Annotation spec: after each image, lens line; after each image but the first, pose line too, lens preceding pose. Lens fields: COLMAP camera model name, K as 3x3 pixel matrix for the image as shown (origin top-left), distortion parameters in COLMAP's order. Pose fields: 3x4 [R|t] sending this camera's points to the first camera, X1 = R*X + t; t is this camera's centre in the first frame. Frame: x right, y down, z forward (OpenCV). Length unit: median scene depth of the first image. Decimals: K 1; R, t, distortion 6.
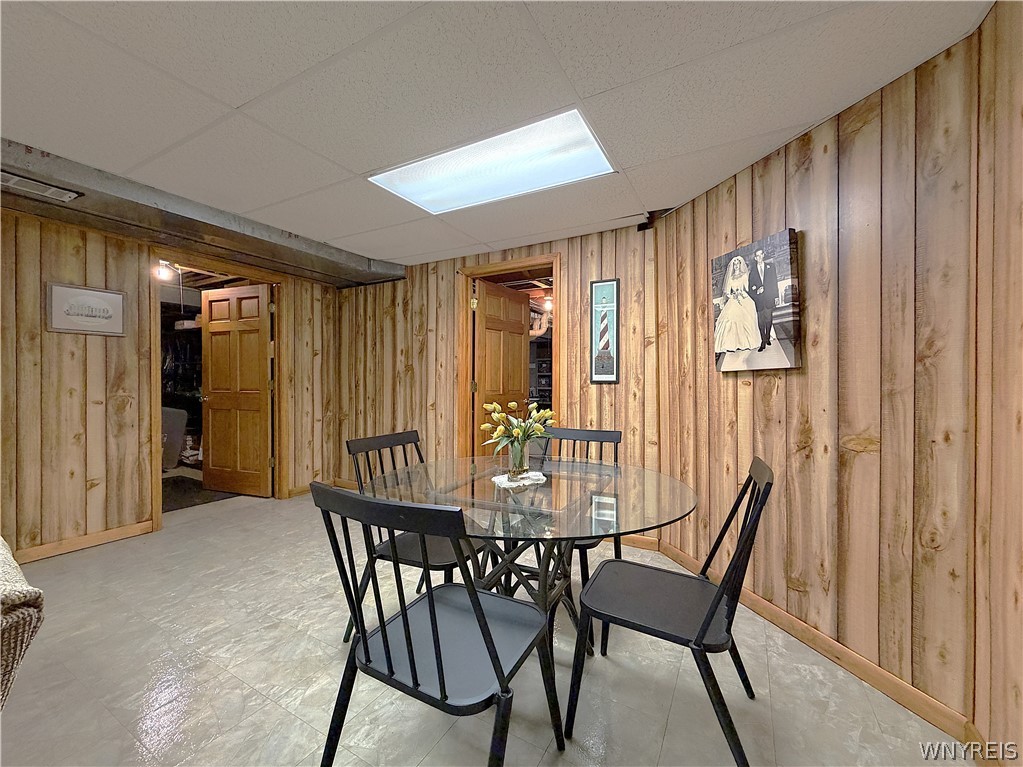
lens RADIAL K [[416.2, 0, 506.4], [0, 416.2, 382.6], [0, 0, 1]] dist [-0.000715, 0.000207]
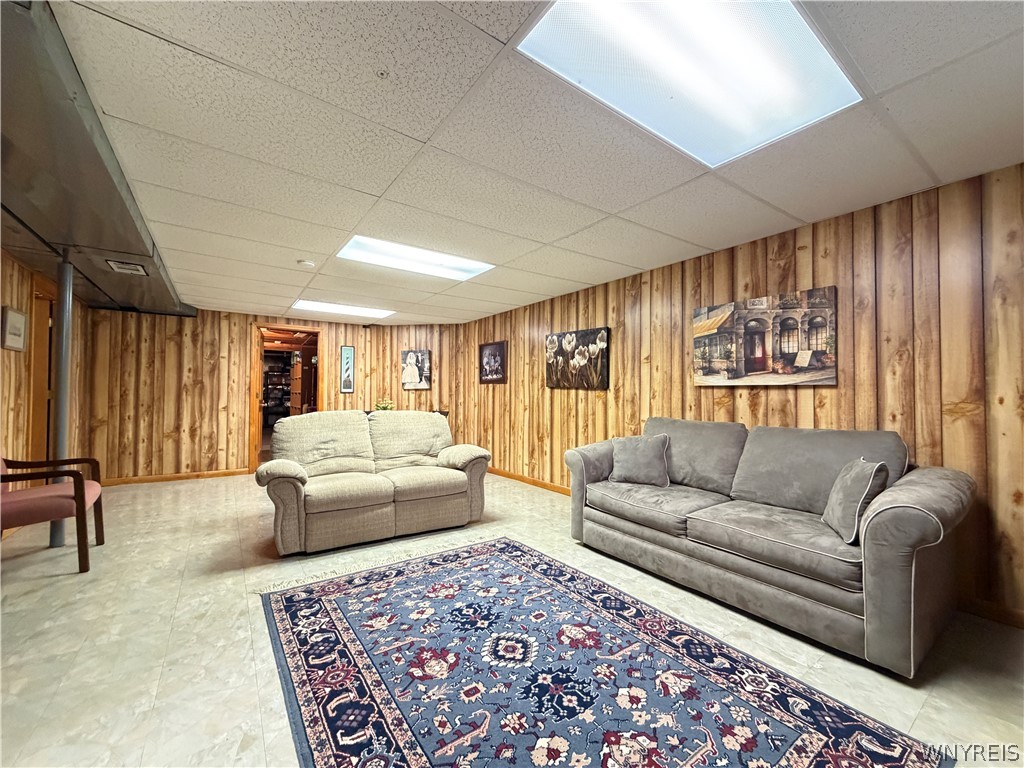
lens RADIAL K [[413.2, 0, 508.8], [0, 413.2, 384.1], [0, 0, 1]] dist [0.000414, -0.000049]
pose [[0.414981, 0.019318, 0.909625, -1.544297], [0.000900, 0.999765, -0.021643, 0.002972], [-0.909829, 0.009800, 0.414867, -0.750968]]
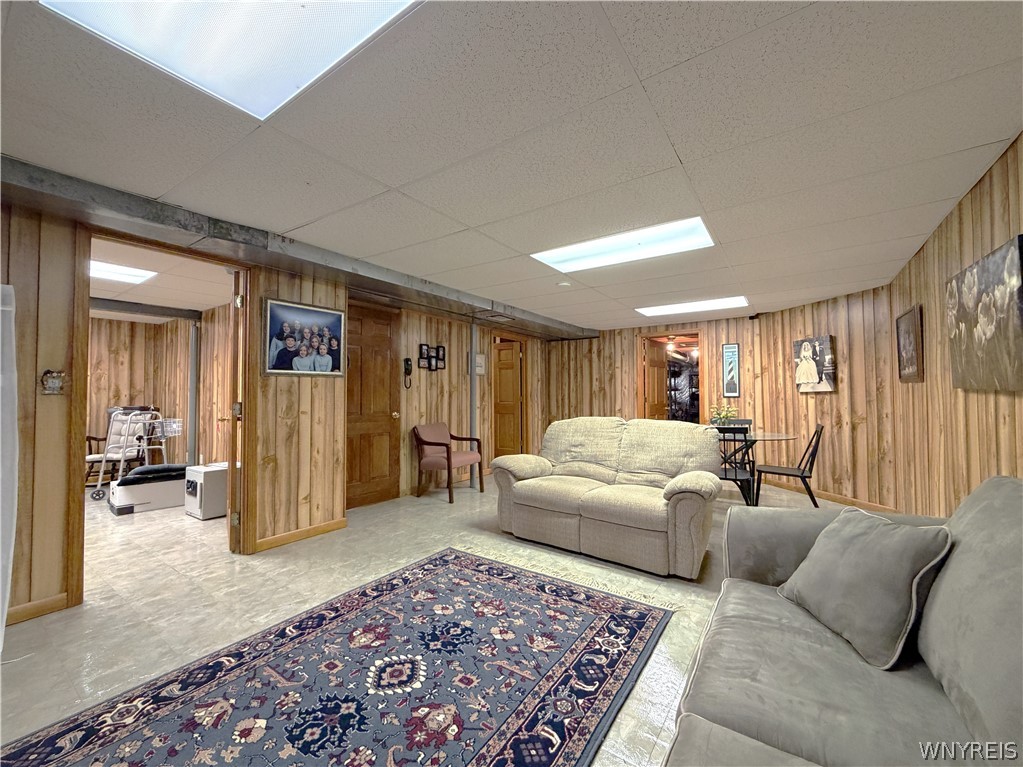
lens RADIAL K [[416.2, 0, 506.4], [0, 416.2, 382.6], [0, 0, 1]] dist [-0.000715, 0.000207]
pose [[0.995964, -0.008098, -0.089382, -0.694335], [0.005265, 0.999477, -0.031891, -0.012313], [0.089594, 0.031291, 0.995487, -1.112895]]
